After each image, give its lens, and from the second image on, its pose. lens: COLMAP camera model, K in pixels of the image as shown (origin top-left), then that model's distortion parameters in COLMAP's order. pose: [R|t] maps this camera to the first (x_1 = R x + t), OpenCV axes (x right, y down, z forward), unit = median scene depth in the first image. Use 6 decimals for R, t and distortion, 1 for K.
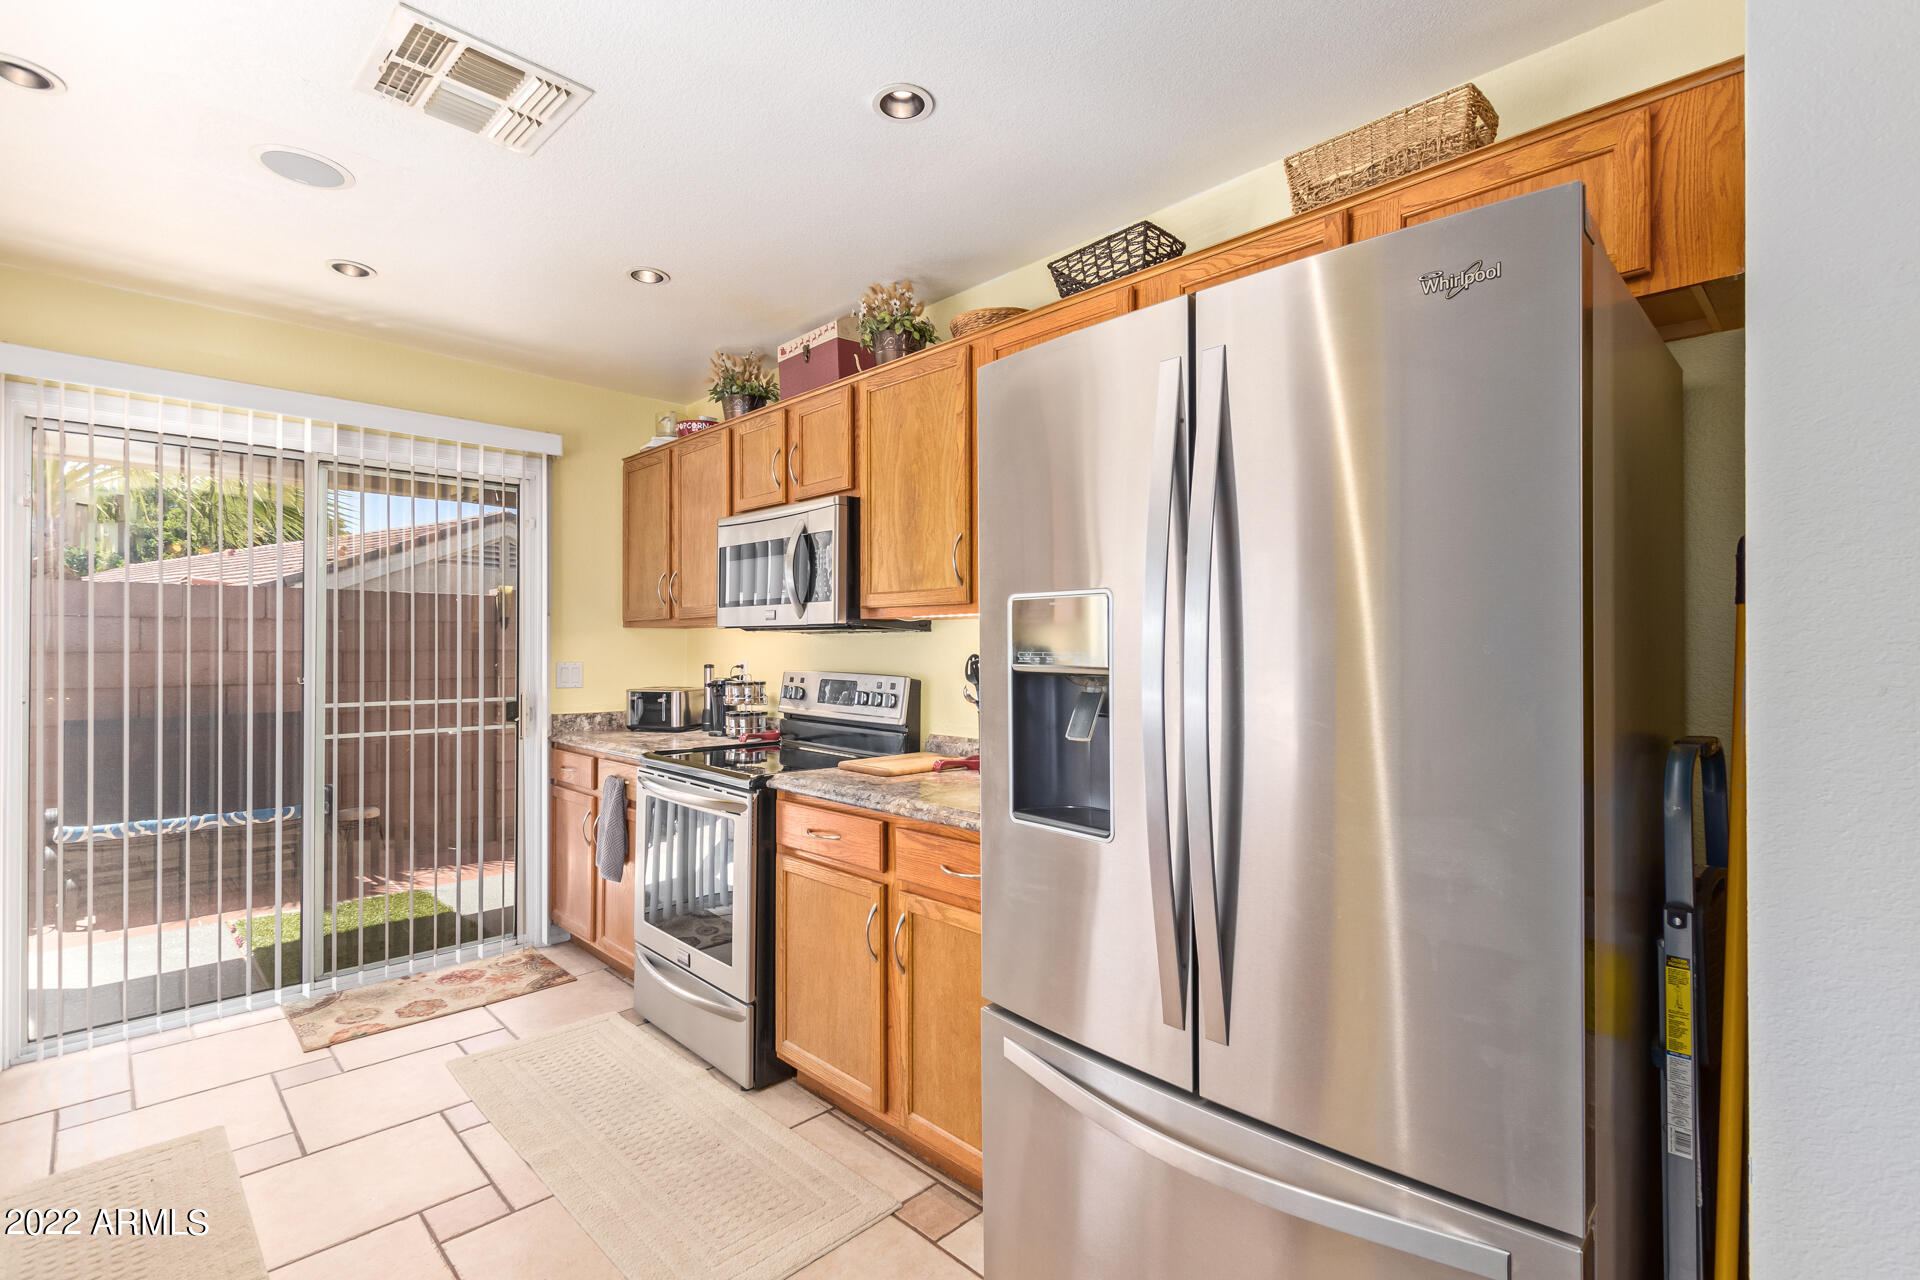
lens RADIAL K [[879.3, 0, 977.8], [0, 879.3, 639.2], [0, 0, 1]] dist [0.007712, -0.000072]
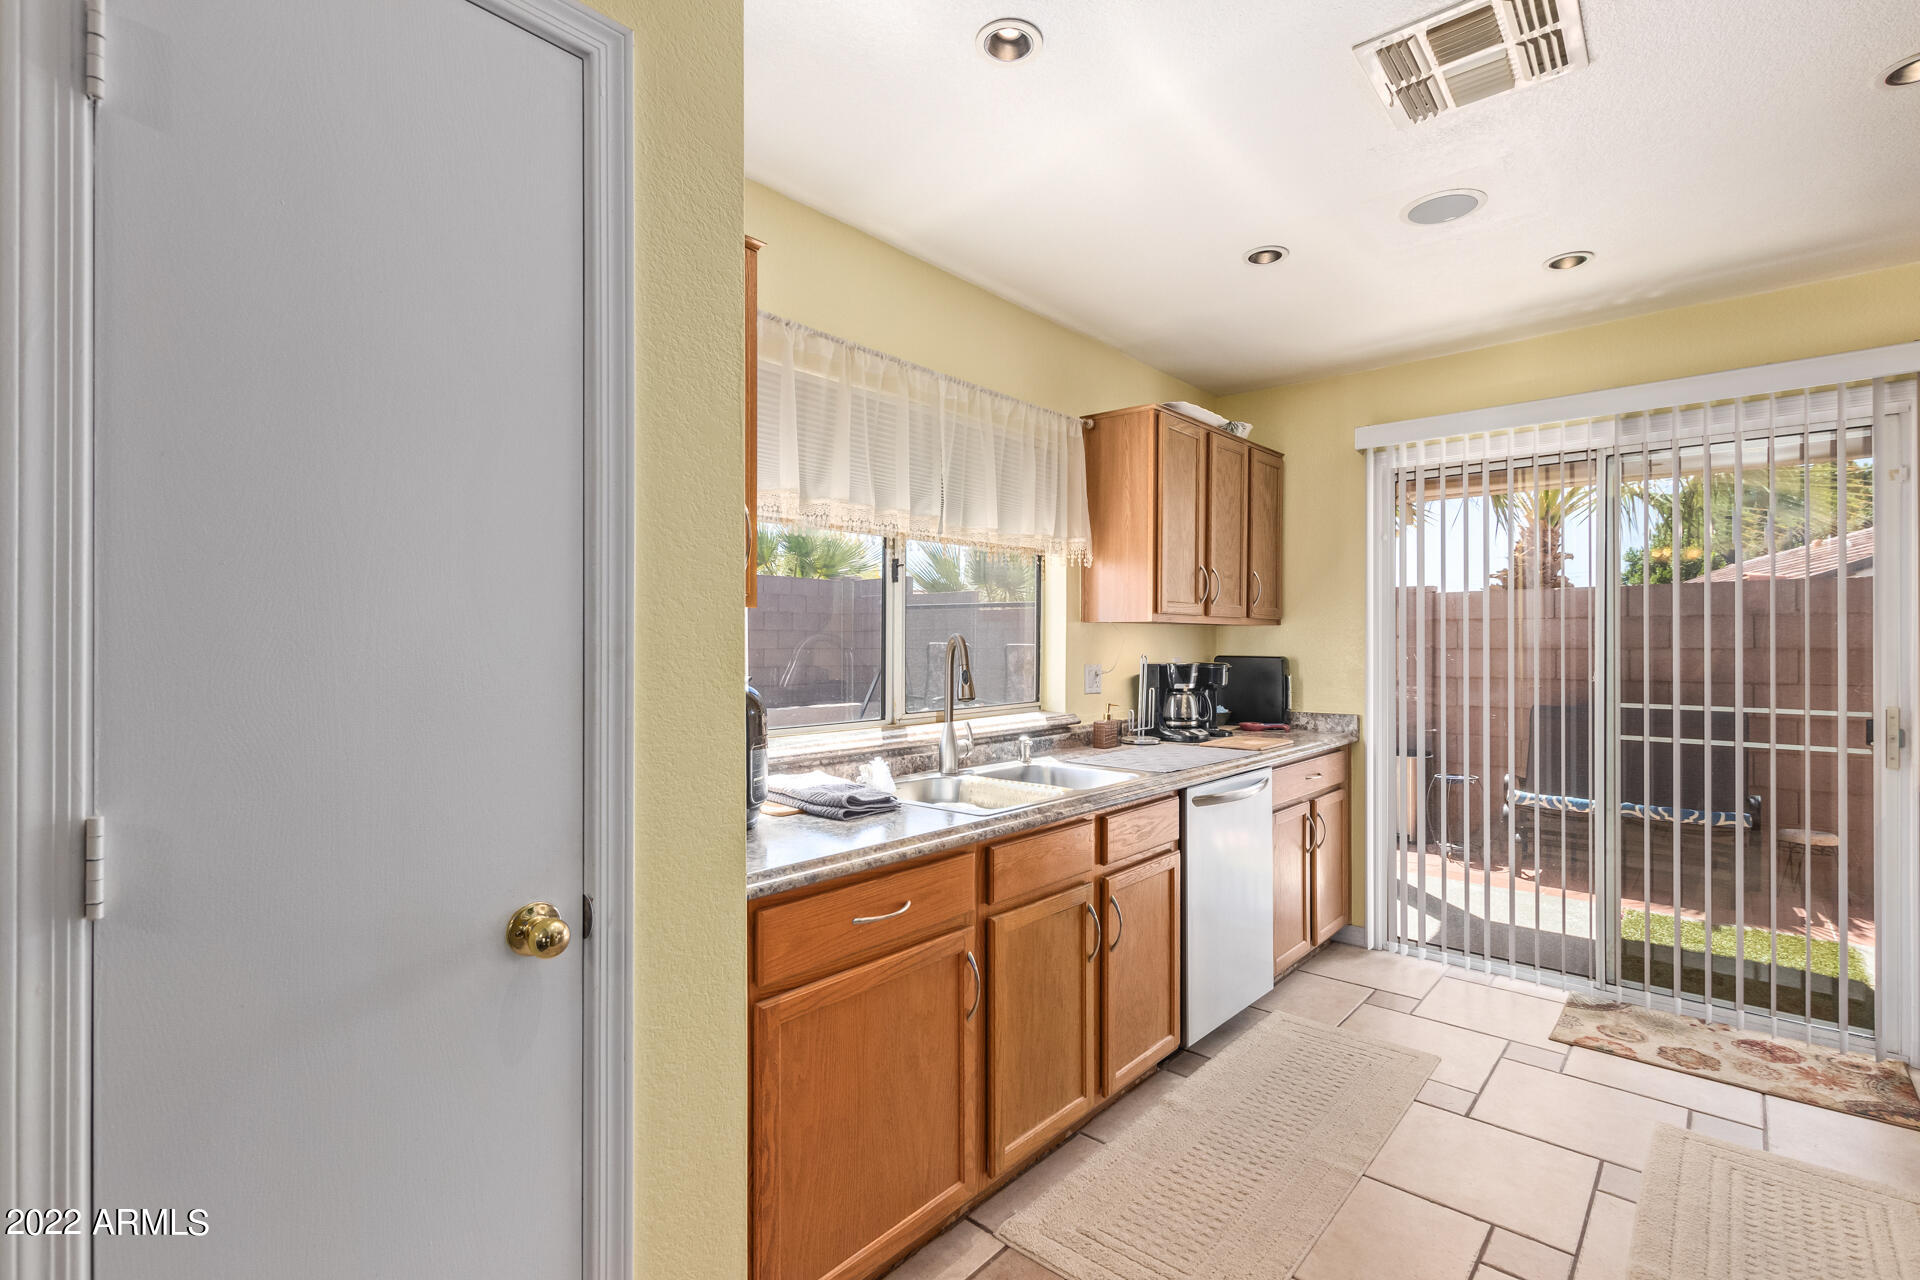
lens RADIAL K [[879.3, 0, 972.0], [0, 879.3, 641.9], [0, 0, 1]] dist [0.007712, -0.000072]
pose [[0.072000, -0.001895, -0.997403, 0.191182], [0.009230, 0.999957, -0.001234, -0.000319], [0.997362, -0.009118, 0.072014, 0.227612]]
